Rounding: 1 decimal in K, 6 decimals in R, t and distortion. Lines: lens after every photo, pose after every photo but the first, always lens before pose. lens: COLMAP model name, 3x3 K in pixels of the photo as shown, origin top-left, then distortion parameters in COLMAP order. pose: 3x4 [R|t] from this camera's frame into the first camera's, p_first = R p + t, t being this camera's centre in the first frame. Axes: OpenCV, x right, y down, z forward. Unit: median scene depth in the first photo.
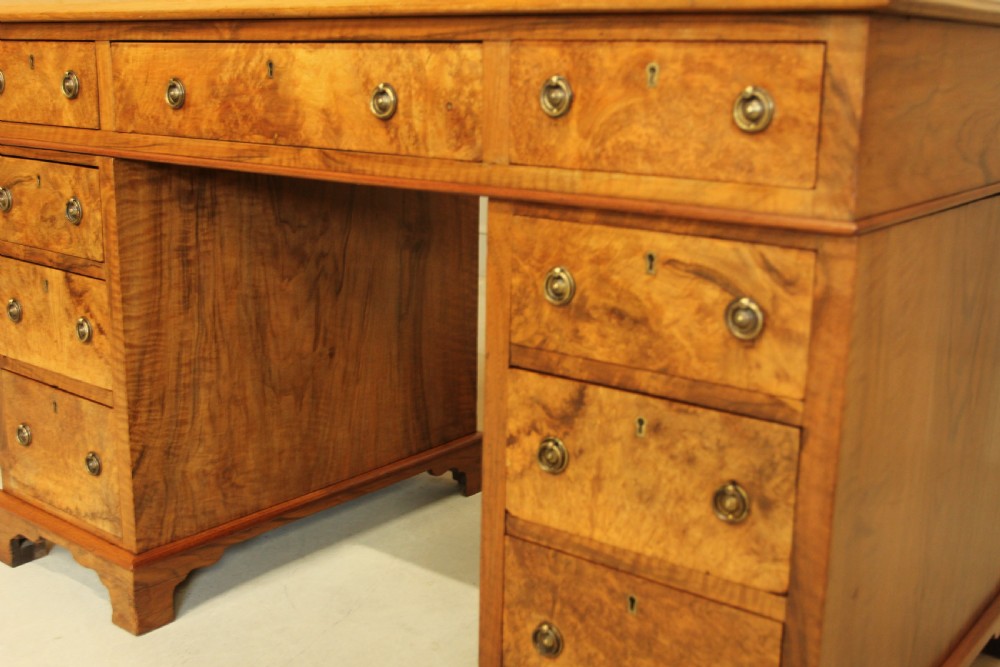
lens RADIAL K [[1189.1, 0, 478.2], [0, 1189.1, 330.7], [0, 0, 1]] dist [-0.095171, 0.017892]
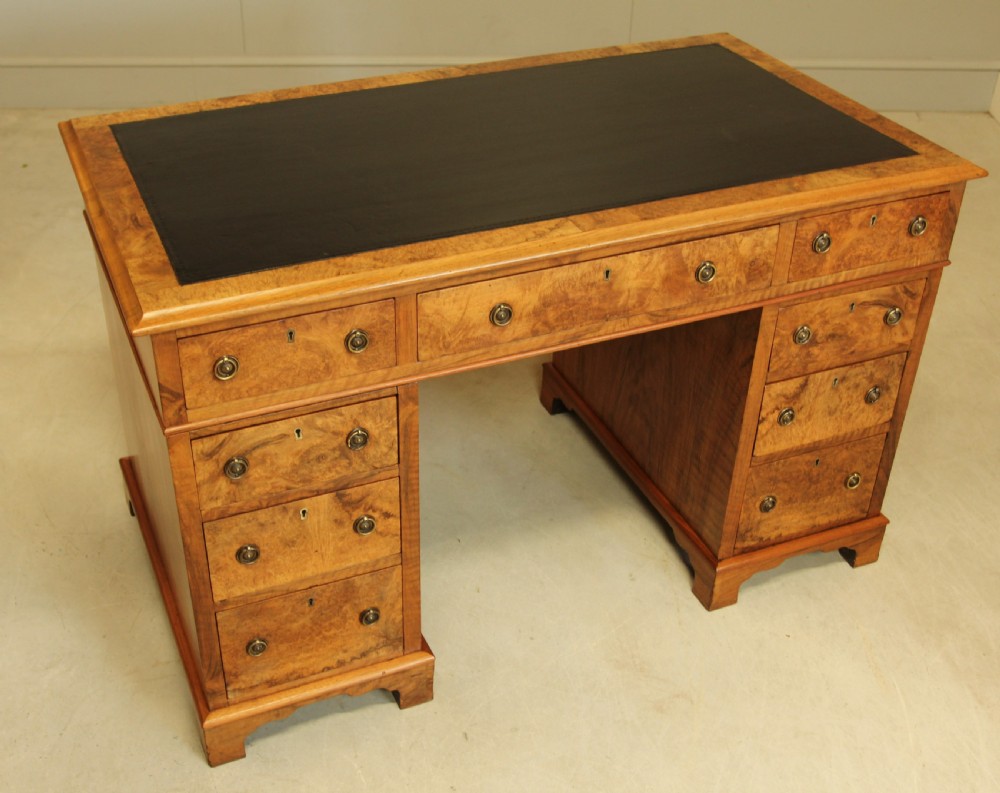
lens RADIAL K [[1196.8, 0, 438.1], [0, 1196.8, 432.2], [0, 0, 1]] dist [0.006577, -0.255723]
pose [[0.490780, -0.511239, 0.705528, -1.538011], [0.213360, 0.855621, 0.471582, -0.872308], [-0.844756, -0.080911, 0.529000, 0.487045]]
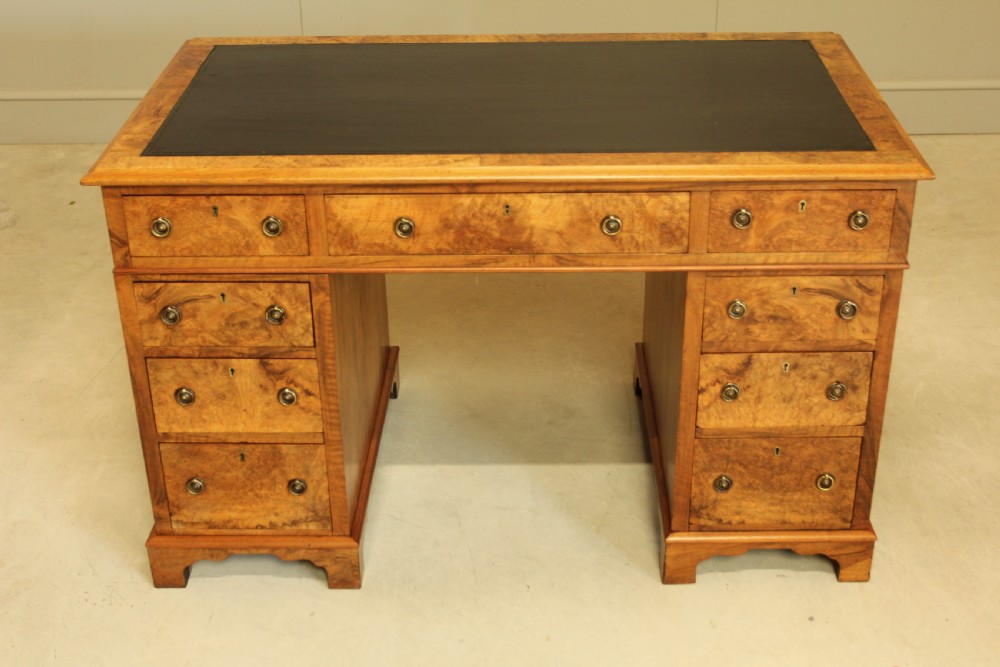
lens RADIAL K [[1337.2, 0, 513.8], [0, 1337.2, 270.6], [0, 0, 1]] dist [-0.125338, -0.006003]
pose [[0.784767, -0.294835, 0.545173, -1.289133], [0.166733, 0.947609, 0.272467, -0.702583], [-0.596943, -0.122924, 0.792810, -0.415409]]
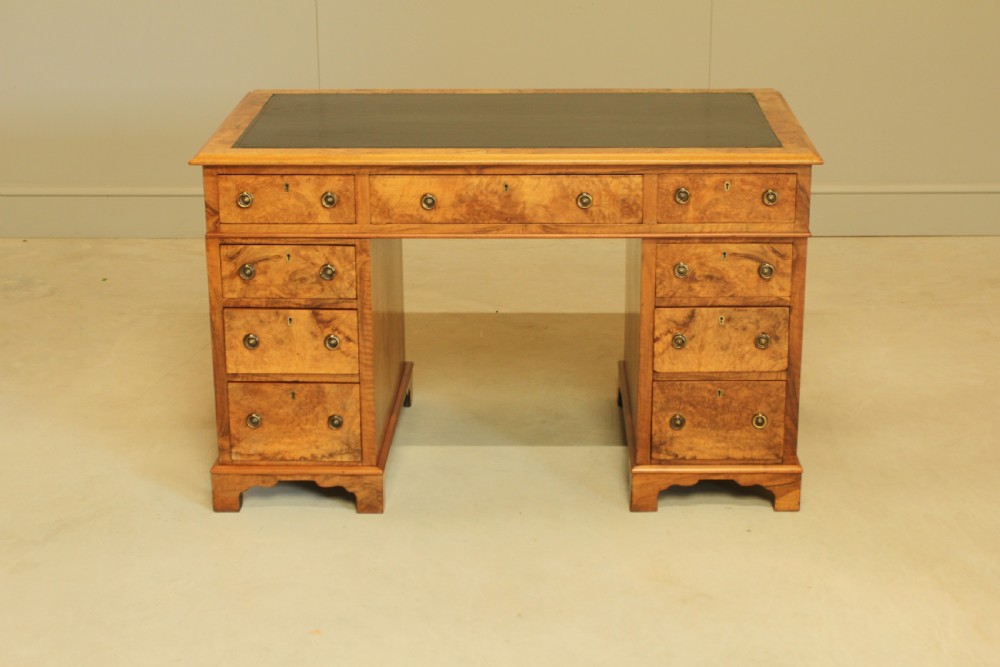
lens RADIAL K [[1698.4, 0, 501.0], [0, 1698.4, 227.7], [0, 0, 1]] dist [-0.286068, -0.050721]
pose [[0.791702, -0.177892, 0.584433, -2.164645], [0.158497, 0.983718, 0.084720, -0.461764], [-0.589988, 0.025558, 0.807007, -1.517283]]
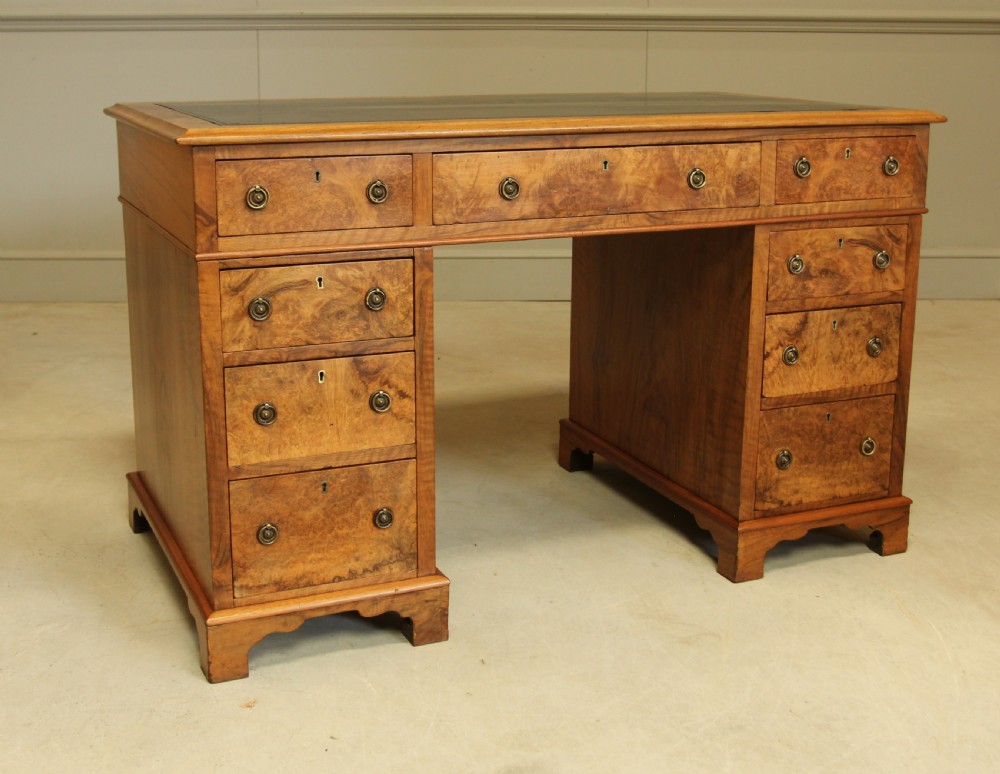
lens RADIAL K [[1380.9, 0, 500.0], [0, 1380.9, 387.0], [0, 0, 1]] dist [0.016136, -0.626239]
pose [[0.459914, -0.232872, 0.856884, -2.071328], [0.211880, 0.965905, 0.148778, -0.274934], [-0.862314, 0.113131, 0.493574, 0.330175]]
